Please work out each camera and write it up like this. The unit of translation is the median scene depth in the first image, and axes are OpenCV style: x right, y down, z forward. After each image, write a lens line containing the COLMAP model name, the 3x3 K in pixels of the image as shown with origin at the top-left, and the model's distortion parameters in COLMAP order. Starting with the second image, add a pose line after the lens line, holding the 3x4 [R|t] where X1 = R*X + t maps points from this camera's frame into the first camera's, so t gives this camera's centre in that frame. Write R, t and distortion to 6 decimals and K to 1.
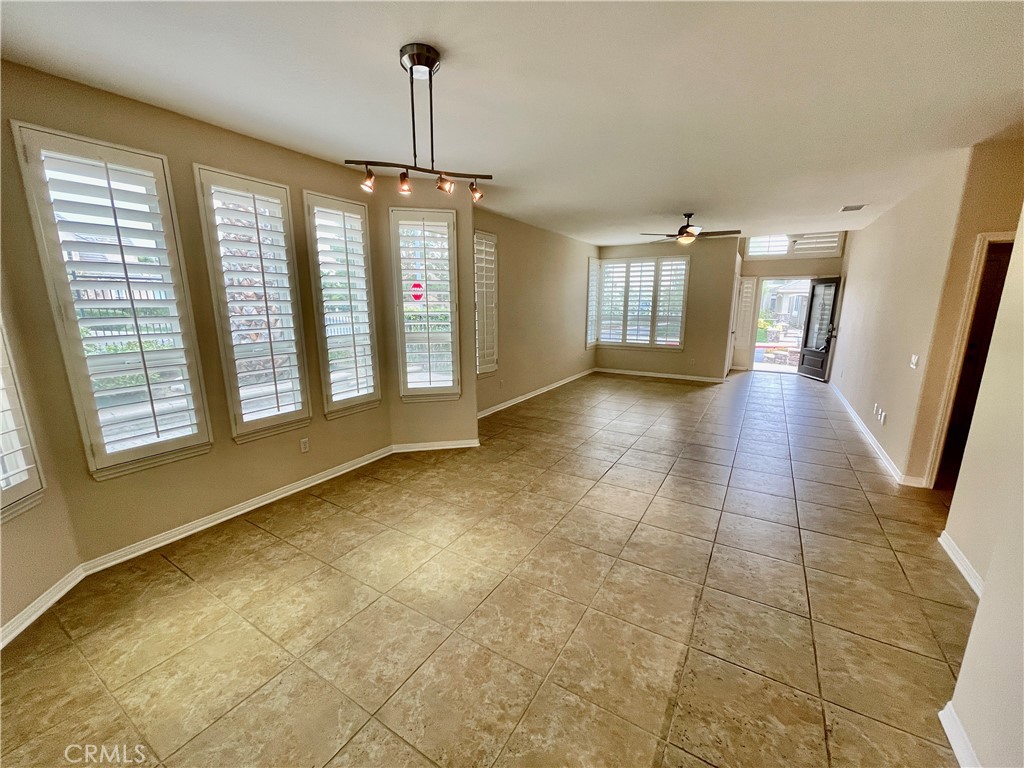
lens RADIAL K [[408.9, 0, 510.9], [0, 408.9, 386.2], [0, 0, 1]] dist [-0.001524, -0.000164]
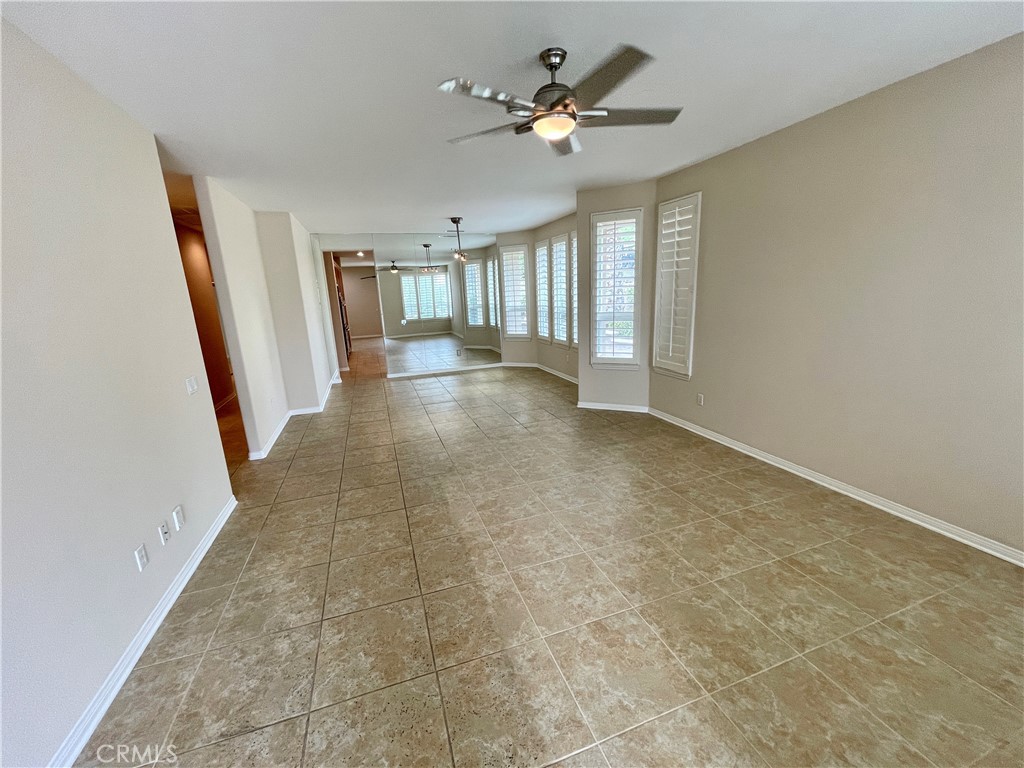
lens RADIAL K [[408.9, 0, 515.3], [0, 408.9, 386.3], [0, 0, 1]] dist [-0.001524, -0.000164]
pose [[-0.628409, 0.198278, -0.752189, 0.879407], [-0.120507, 0.930481, 0.345953, -0.290137], [0.768492, 0.308044, -0.560829, 1.414602]]
